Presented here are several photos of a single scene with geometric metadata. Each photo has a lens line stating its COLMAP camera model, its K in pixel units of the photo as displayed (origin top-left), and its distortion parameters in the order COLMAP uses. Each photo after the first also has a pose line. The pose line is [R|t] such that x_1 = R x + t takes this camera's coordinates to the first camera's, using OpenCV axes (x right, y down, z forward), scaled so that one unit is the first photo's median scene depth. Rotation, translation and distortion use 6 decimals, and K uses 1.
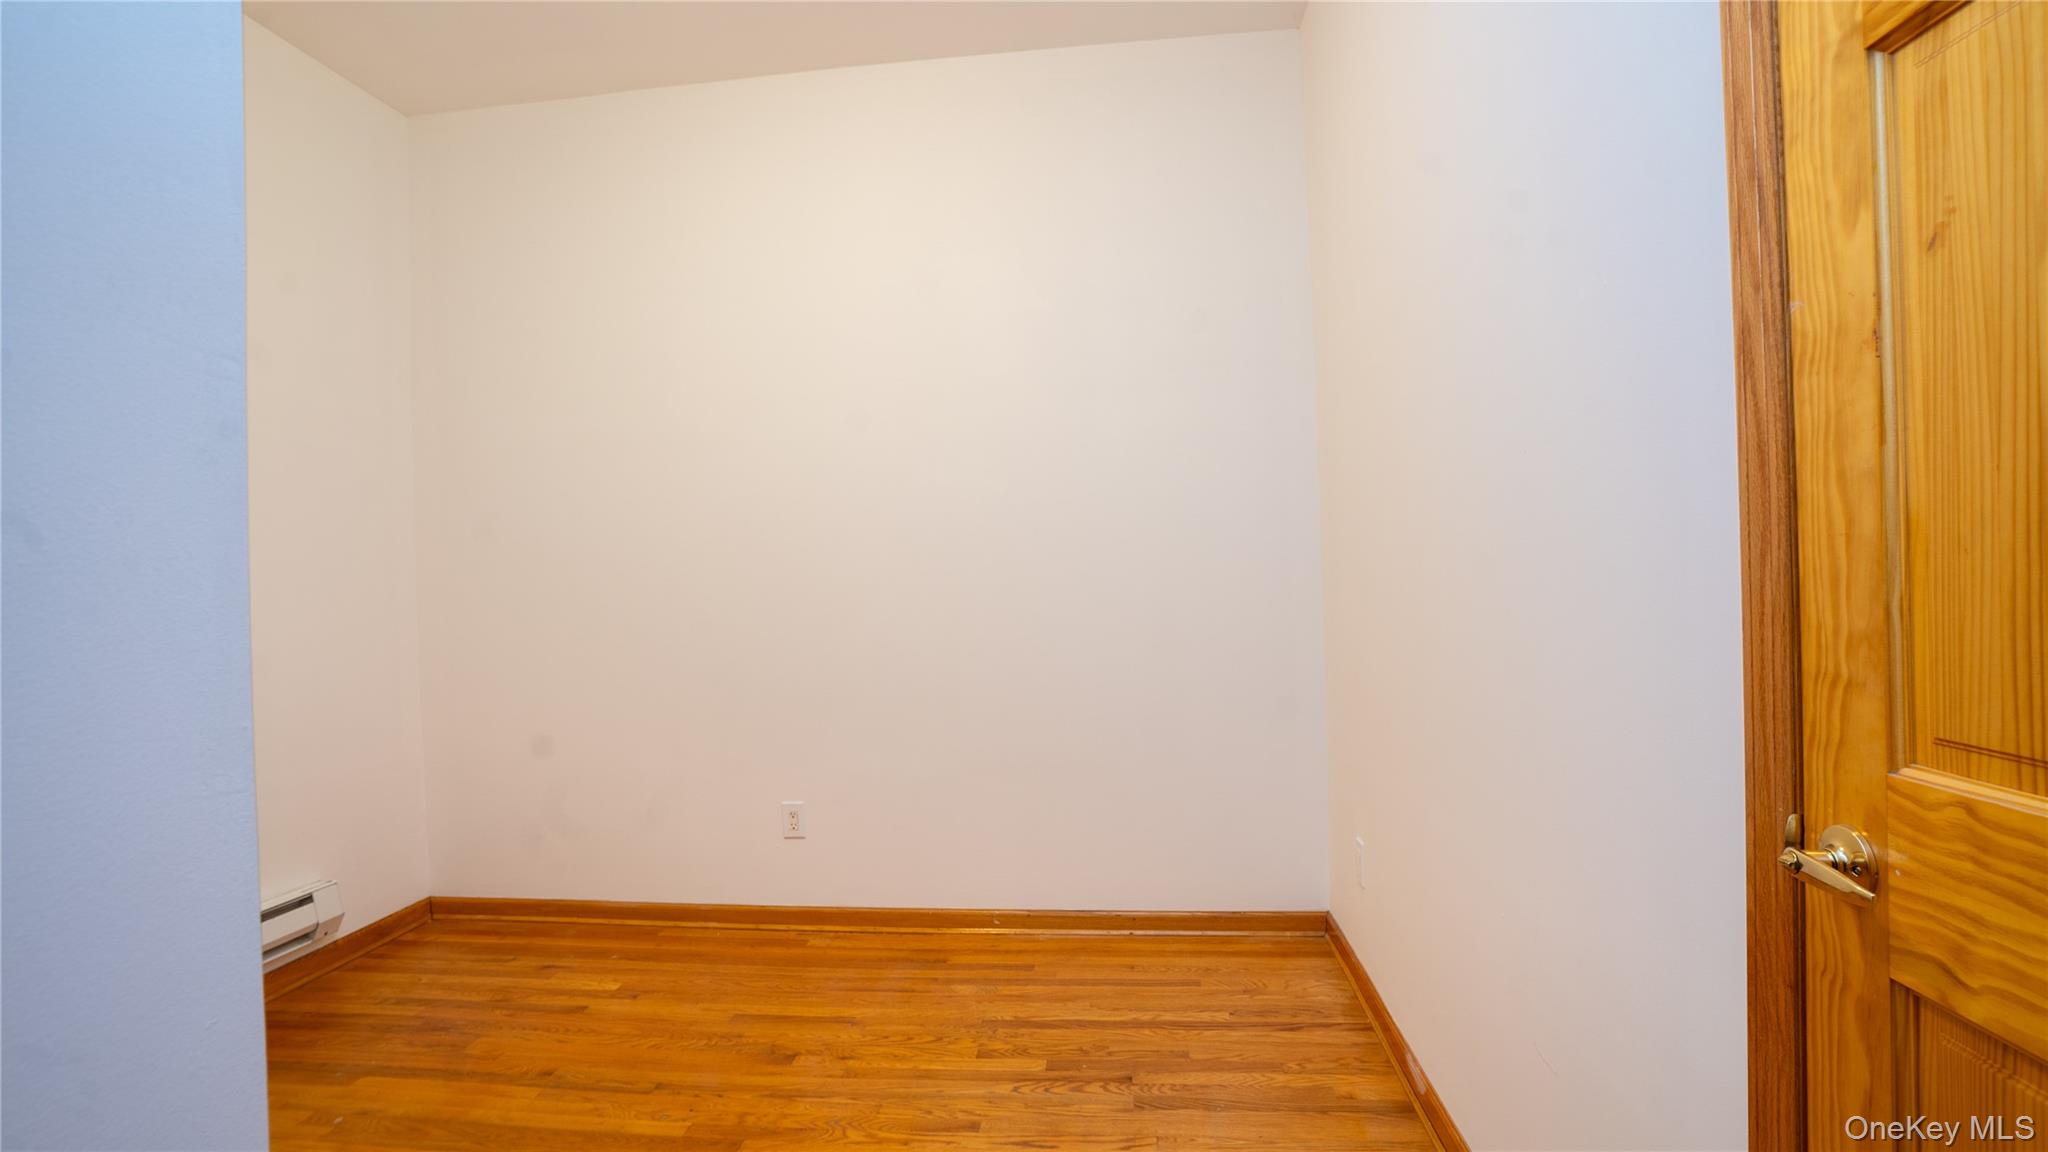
lens RADIAL K [[1003.6, 0, 1012.0], [0, 1003.6, 577.4], [0, 0, 1]] dist [-0.081283, 0.035896]
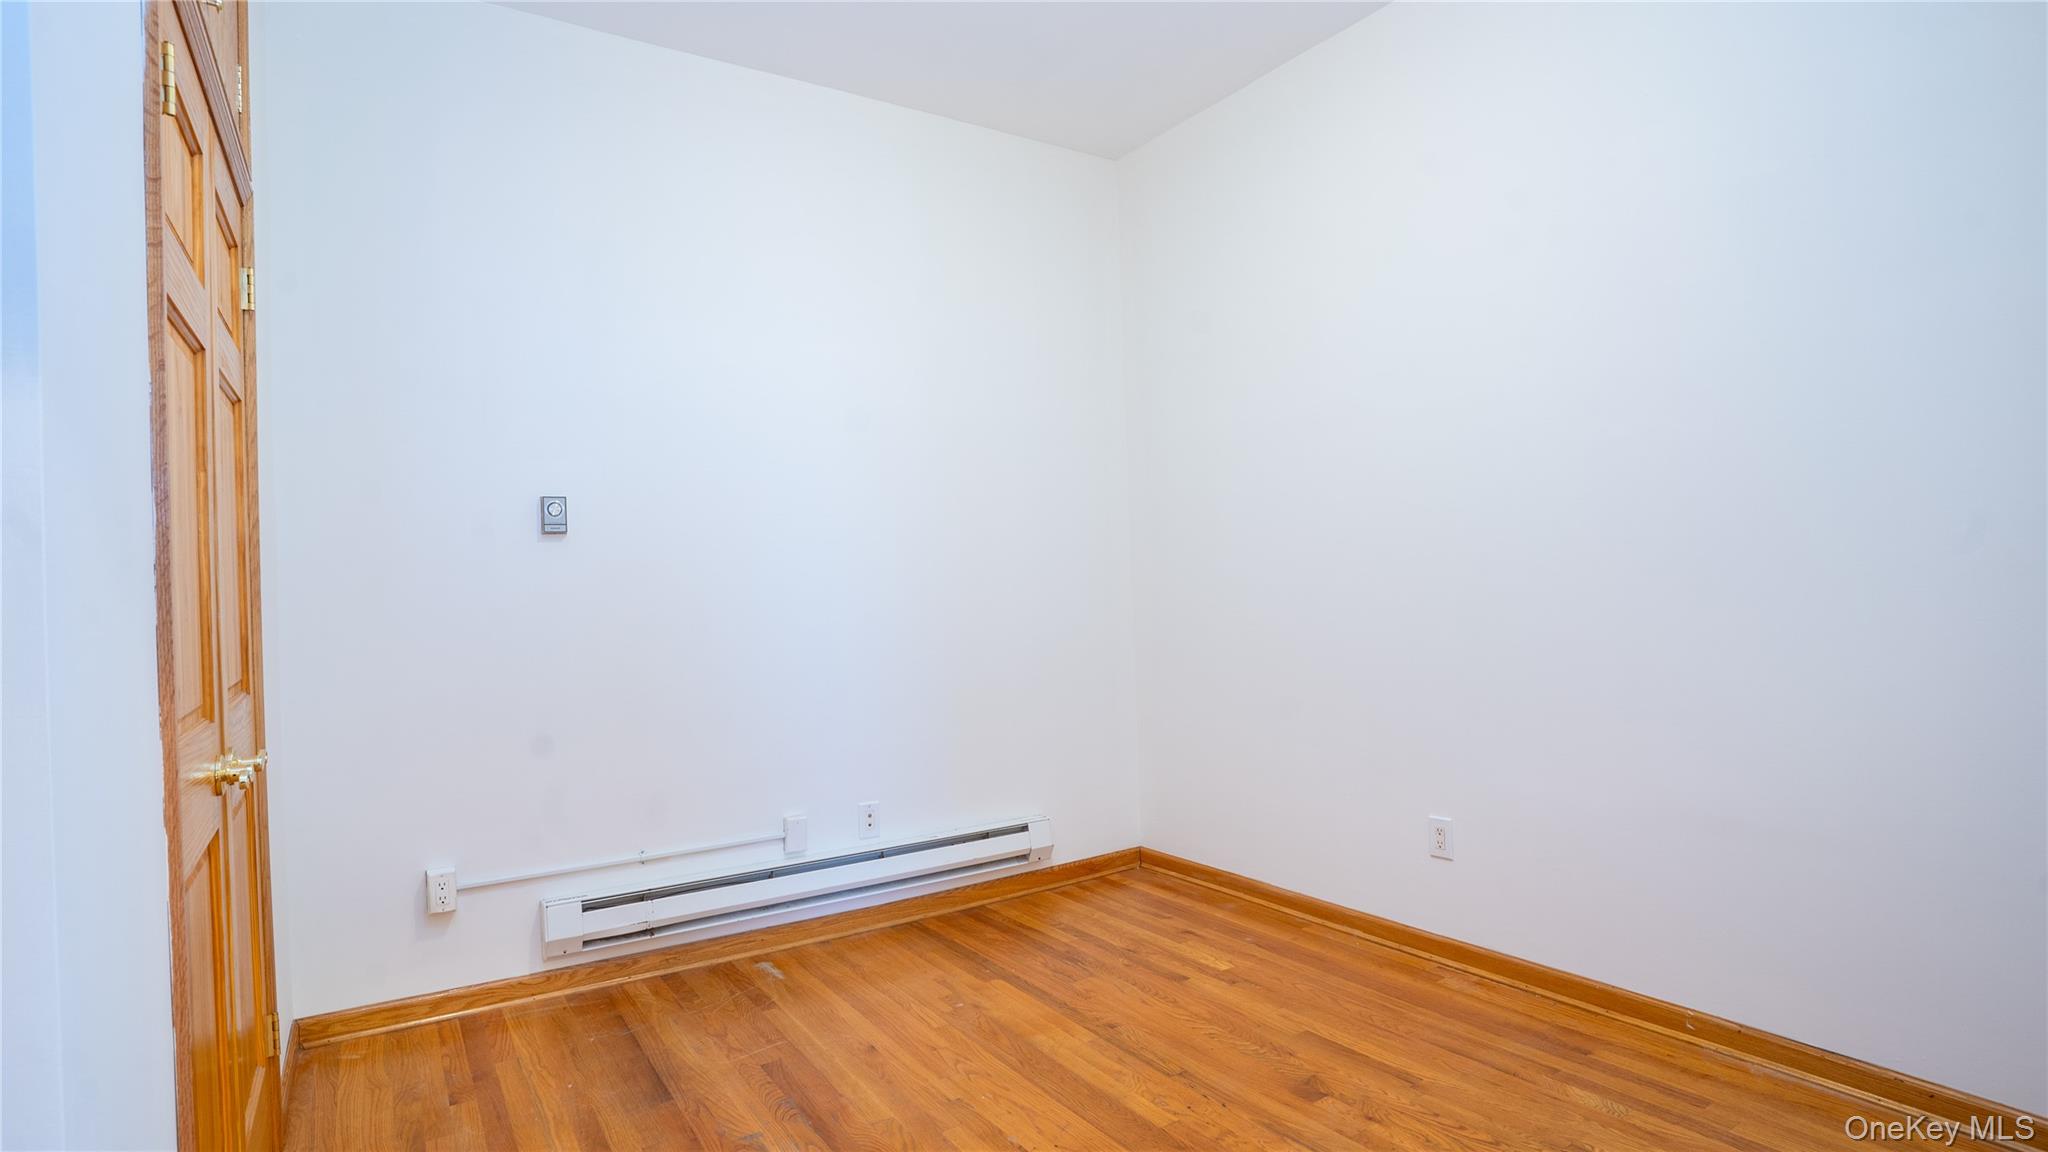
lens RADIAL K [[1003.6, 0, 1012.0], [0, 1003.6, 577.4], [0, 0, 1]] dist [-0.081283, 0.035896]
pose [[0.637110, 0.000876, -0.770773, 0.237740], [0.013990, 0.999821, 0.012700, -0.001941], [0.770646, -0.018874, 0.636984, 0.182327]]
